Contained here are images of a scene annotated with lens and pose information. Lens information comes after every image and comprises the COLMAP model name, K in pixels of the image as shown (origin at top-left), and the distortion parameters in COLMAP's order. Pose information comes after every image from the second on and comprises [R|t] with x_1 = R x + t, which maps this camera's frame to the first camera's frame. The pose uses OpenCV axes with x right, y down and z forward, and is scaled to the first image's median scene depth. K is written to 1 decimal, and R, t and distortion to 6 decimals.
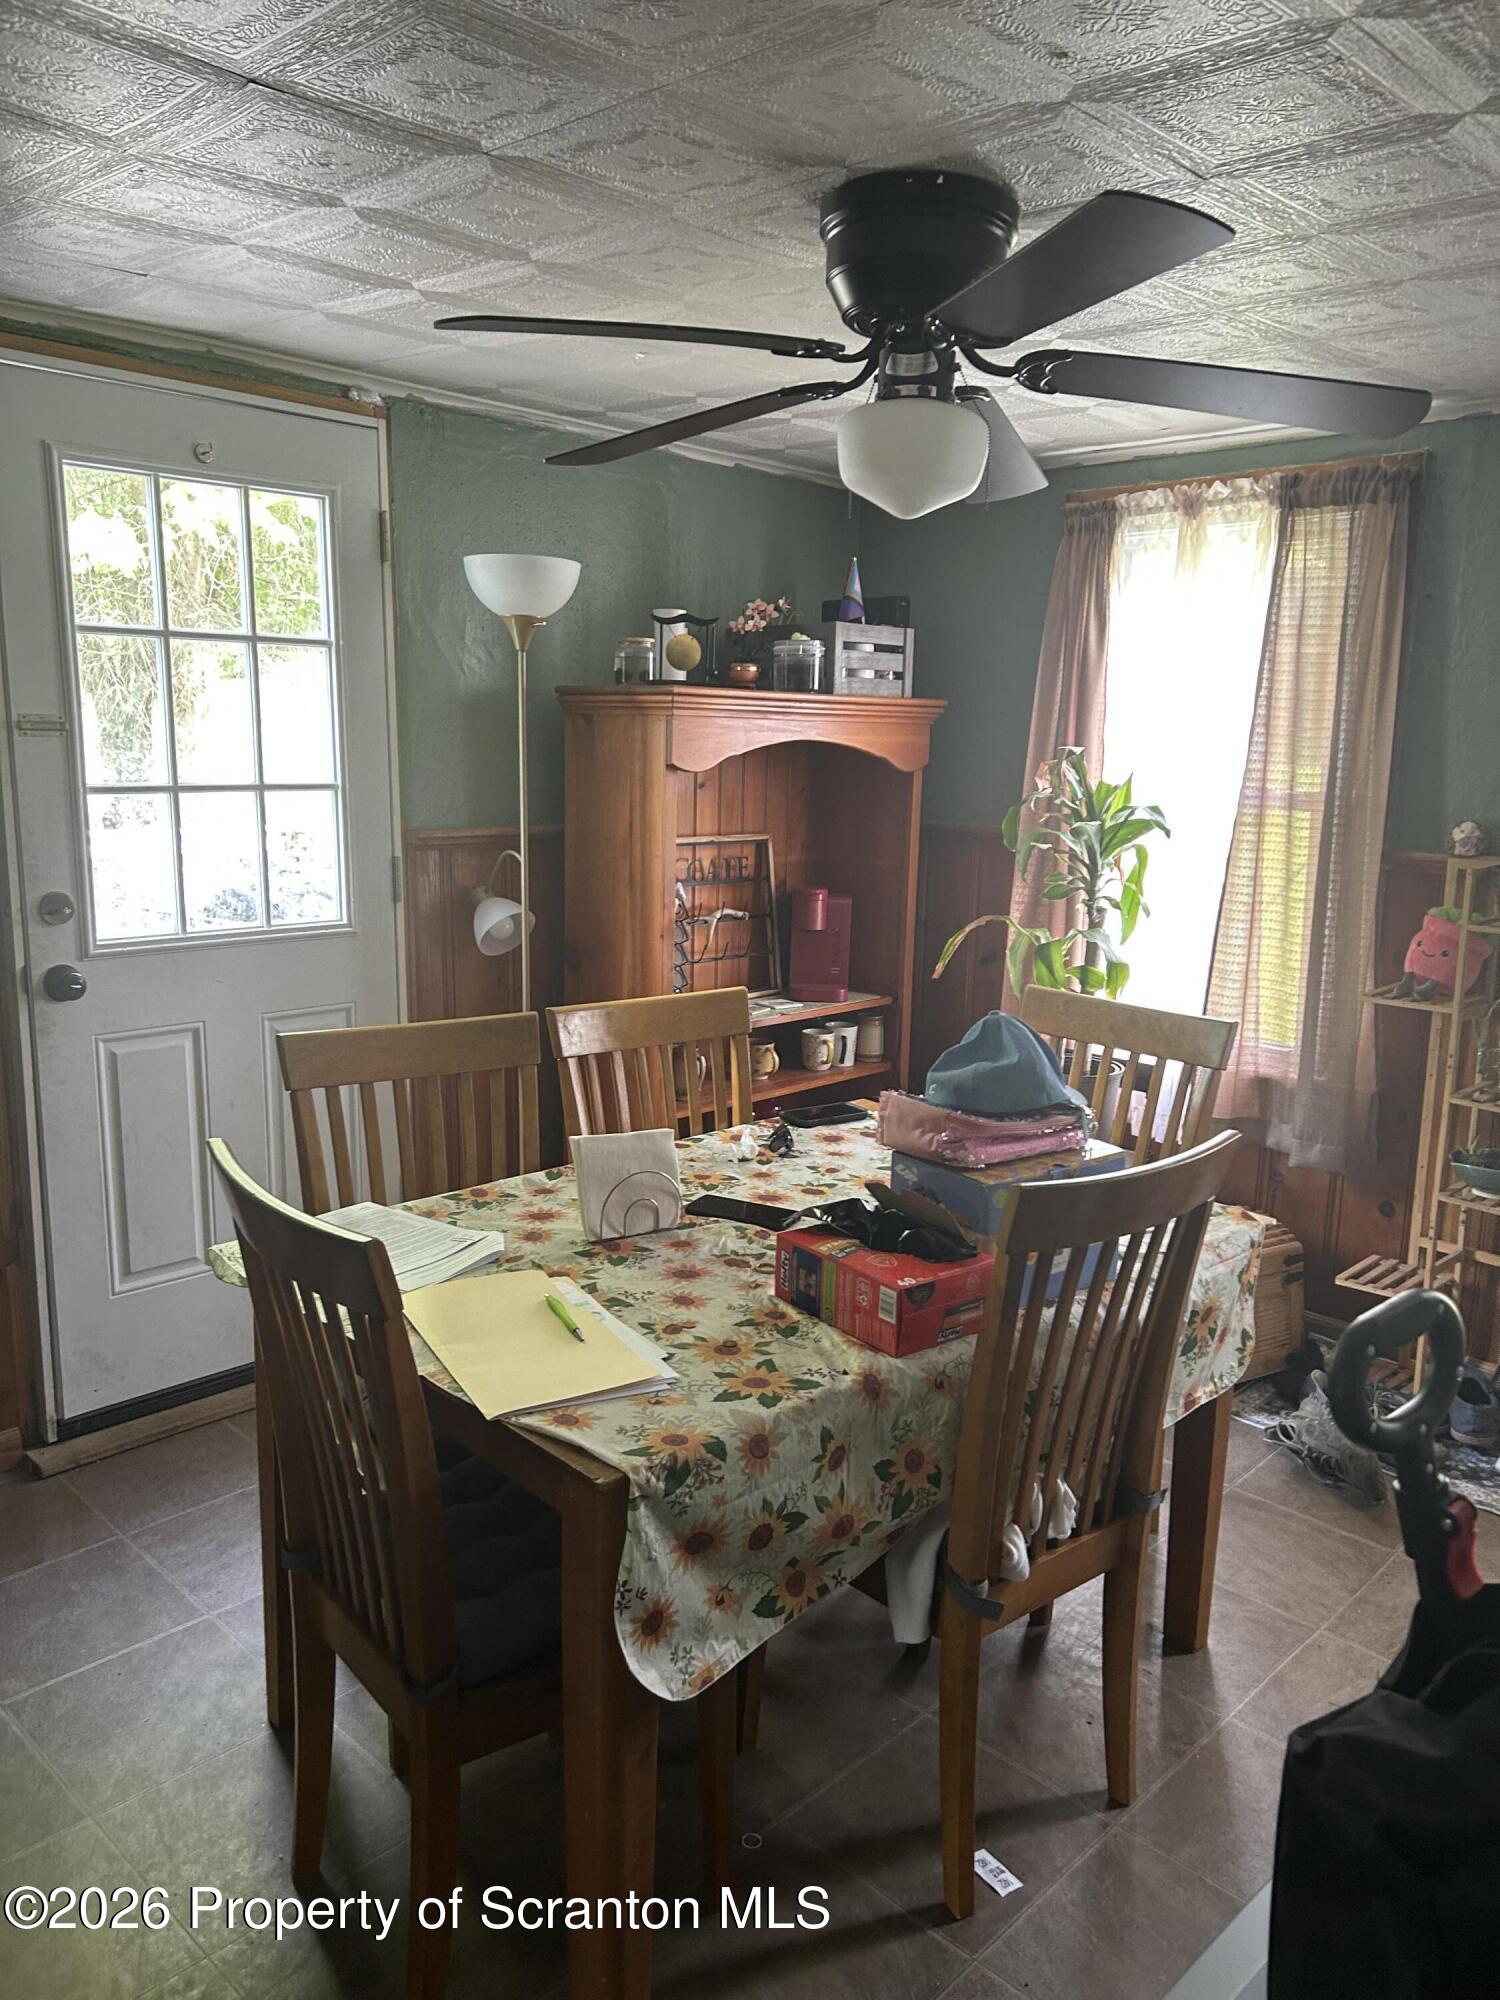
lens RADIAL K [[1516.2, 0, 748.0], [0, 1516.2, 1005.4], [0, 0, 1]] dist [0.005586, -0.014605]
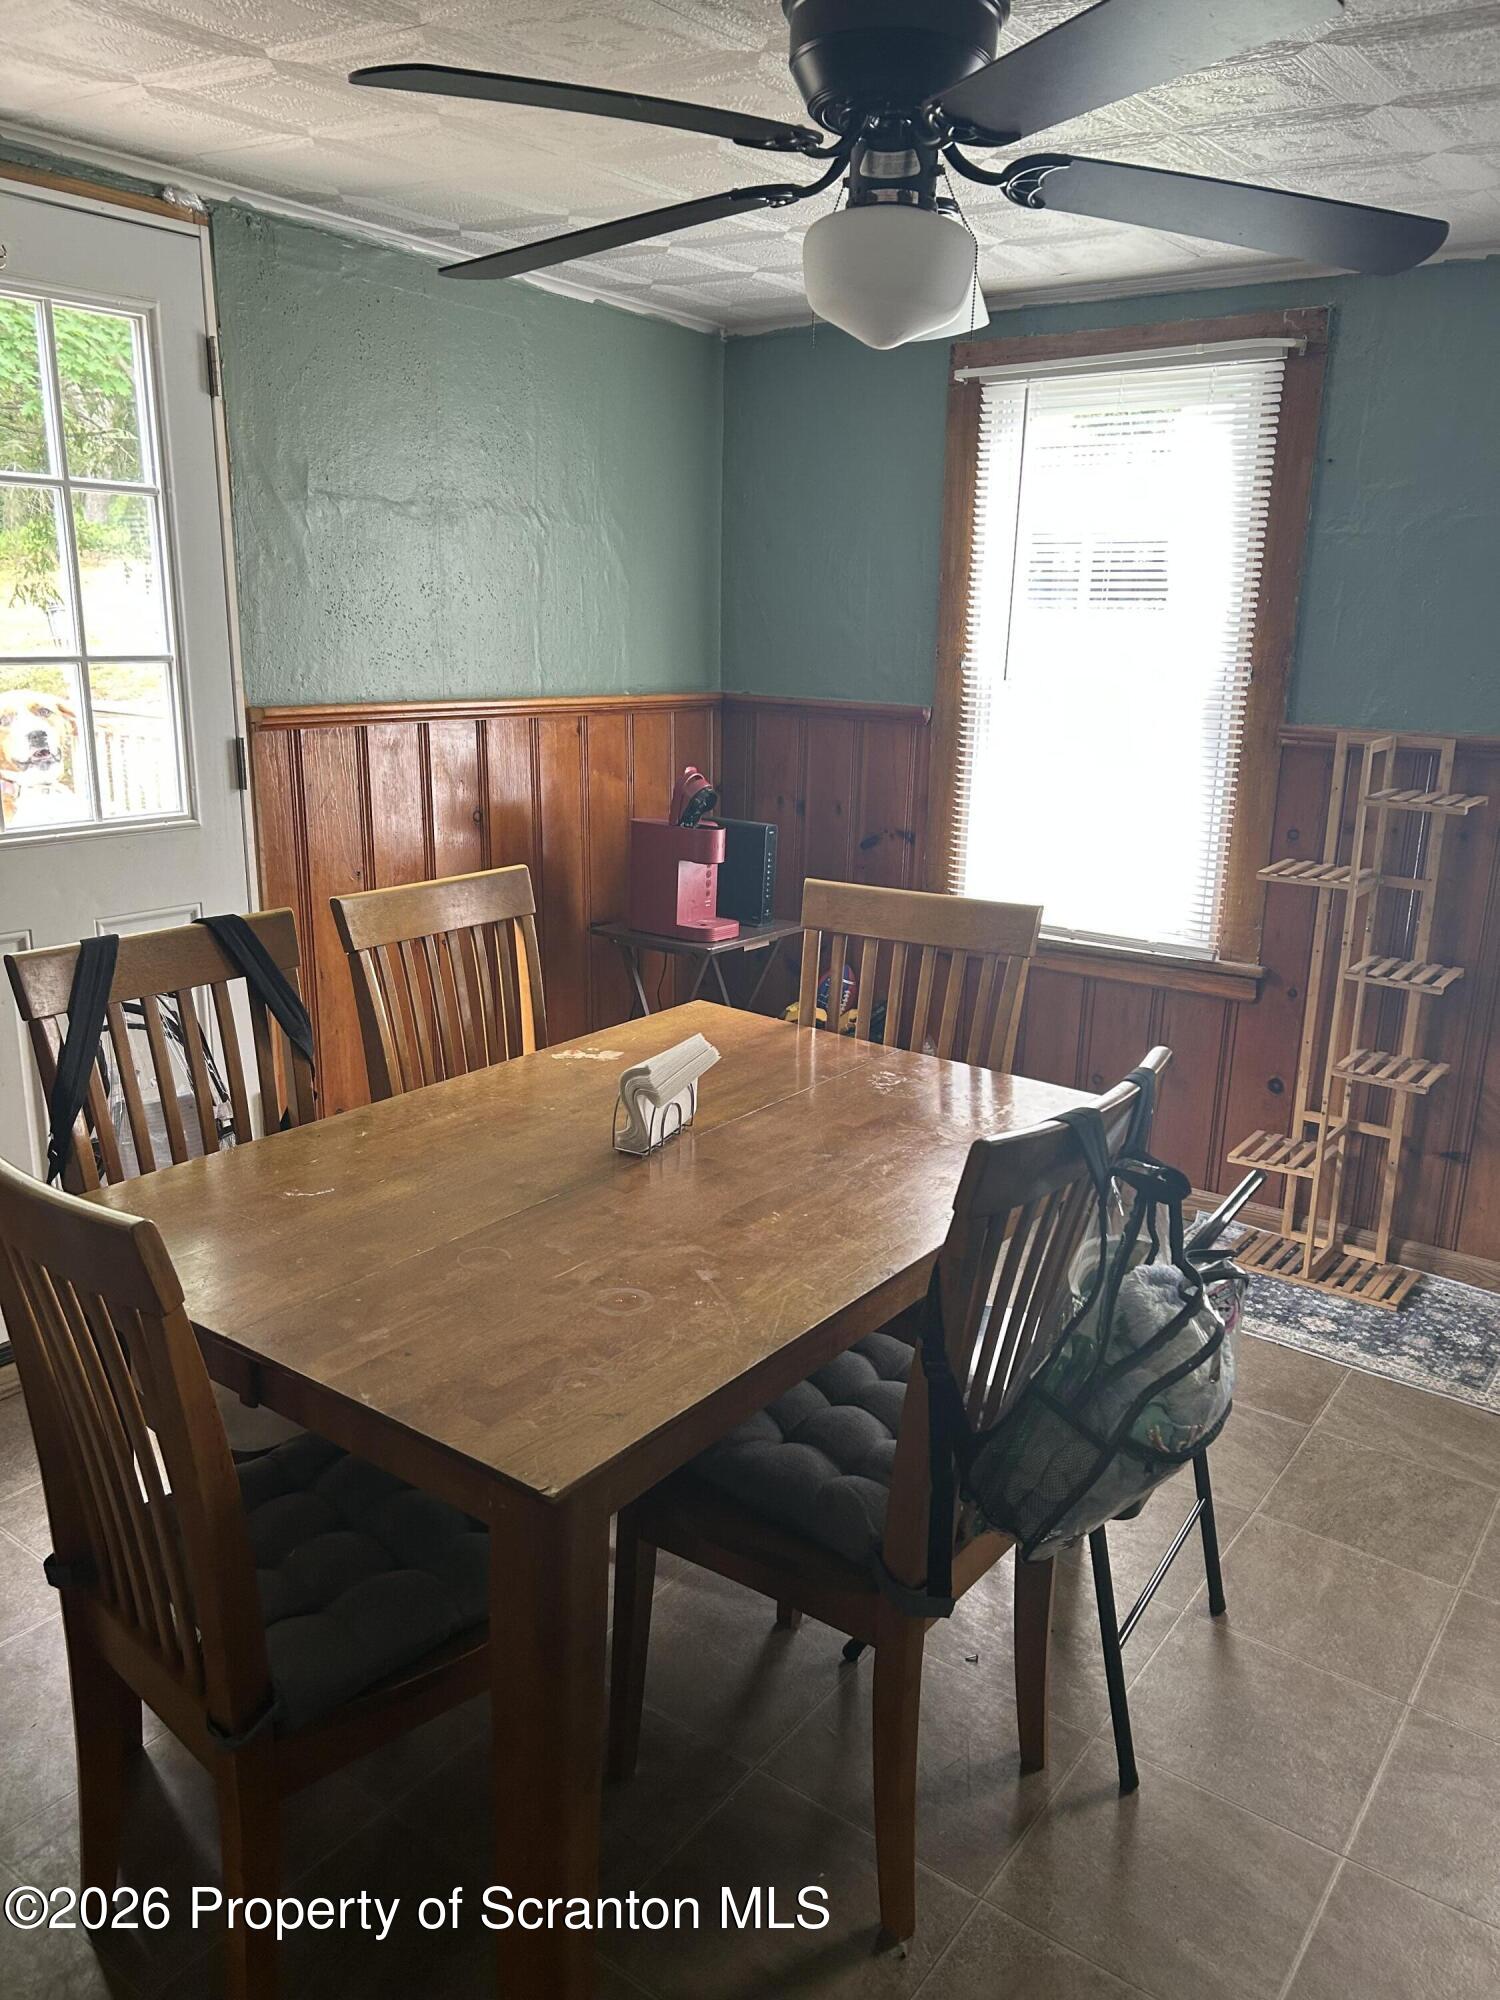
lens RADIAL K [[1495.8, 0, 752.2], [0, 1495.8, 1000.5], [0, 0, 1]] dist [0.035277, -0.056049]
pose [[0.989381, -0.031464, 0.141895, -0.070438], [0.020273, 0.996618, 0.079636, -0.009700], [-0.143921, -0.075914, 0.986673, 0.080316]]
